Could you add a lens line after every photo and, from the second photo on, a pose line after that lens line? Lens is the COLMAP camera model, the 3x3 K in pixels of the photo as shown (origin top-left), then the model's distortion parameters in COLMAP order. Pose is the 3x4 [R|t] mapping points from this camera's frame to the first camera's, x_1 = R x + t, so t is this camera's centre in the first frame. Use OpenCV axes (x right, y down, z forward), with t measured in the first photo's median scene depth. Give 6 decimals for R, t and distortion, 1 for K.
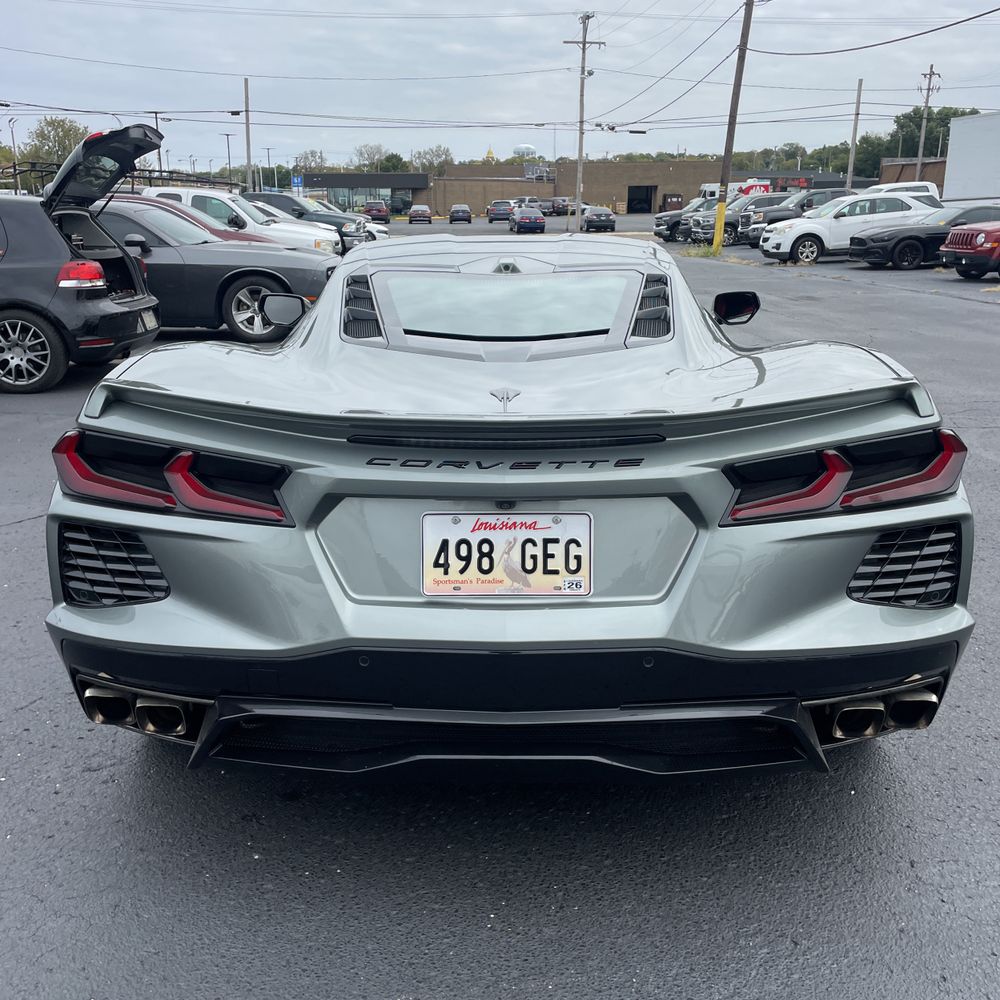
lens RADIAL K [[1006.7, 0, 515.6], [0, 1006.7, 499.0], [0, 0, 1]] dist [0.104183, -0.134856]
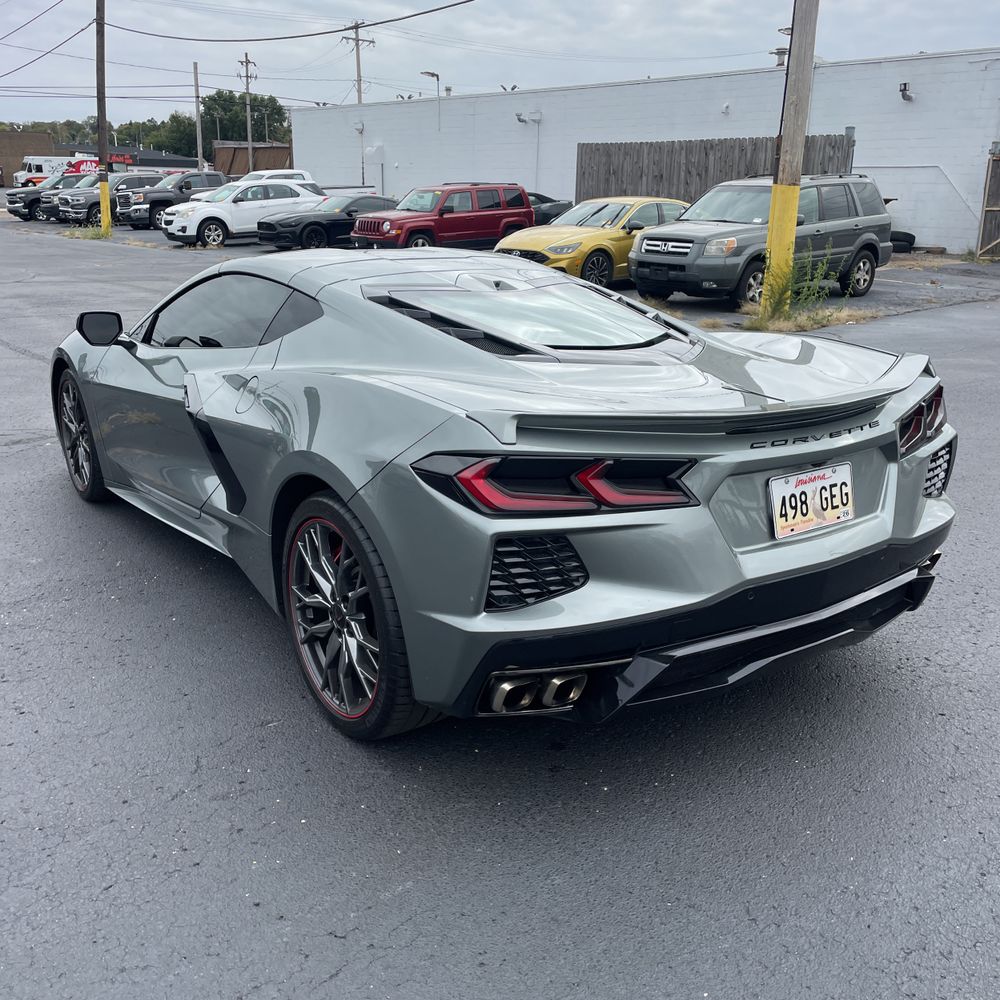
lens RADIAL K [[1006.4, 0, 495.4], [0, 1006.4, 508.5], [0, 0, 1]] dist [0.075489, -0.095379]
pose [[0.808437, -0.161037, 0.566124, -1.112324], [0.143144, 0.986758, 0.076275, -0.099285], [-0.570911, 0.019374, 0.820783, 0.090574]]
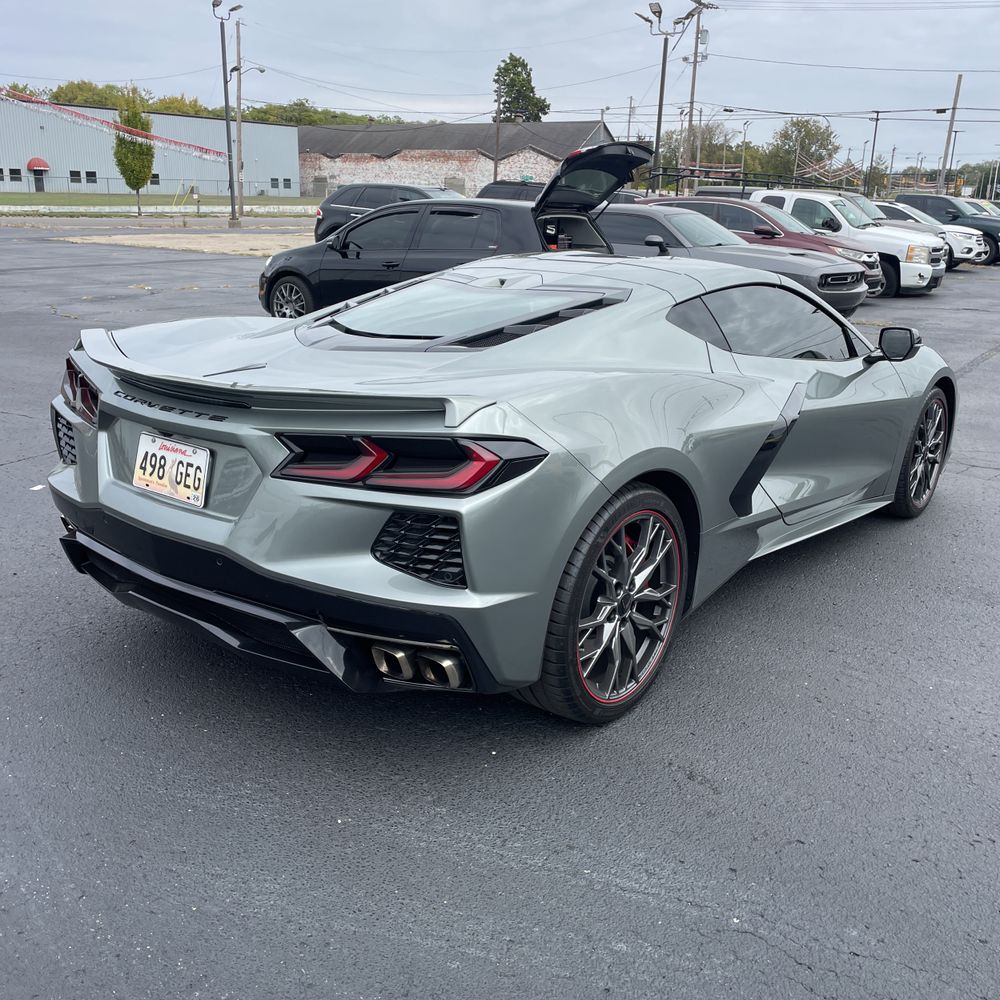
lens RADIAL K [[1002.4, 0, 500.0], [0, 1002.4, 500.0], [0, 0, 1]] dist [0.080603, -0.106765]
pose [[0.793611, 0.196249, -0.575906, 1.175999], [-0.193897, 0.978776, 0.066340, -0.087507], [0.576703, 0.059019, 0.814820, 0.072336]]
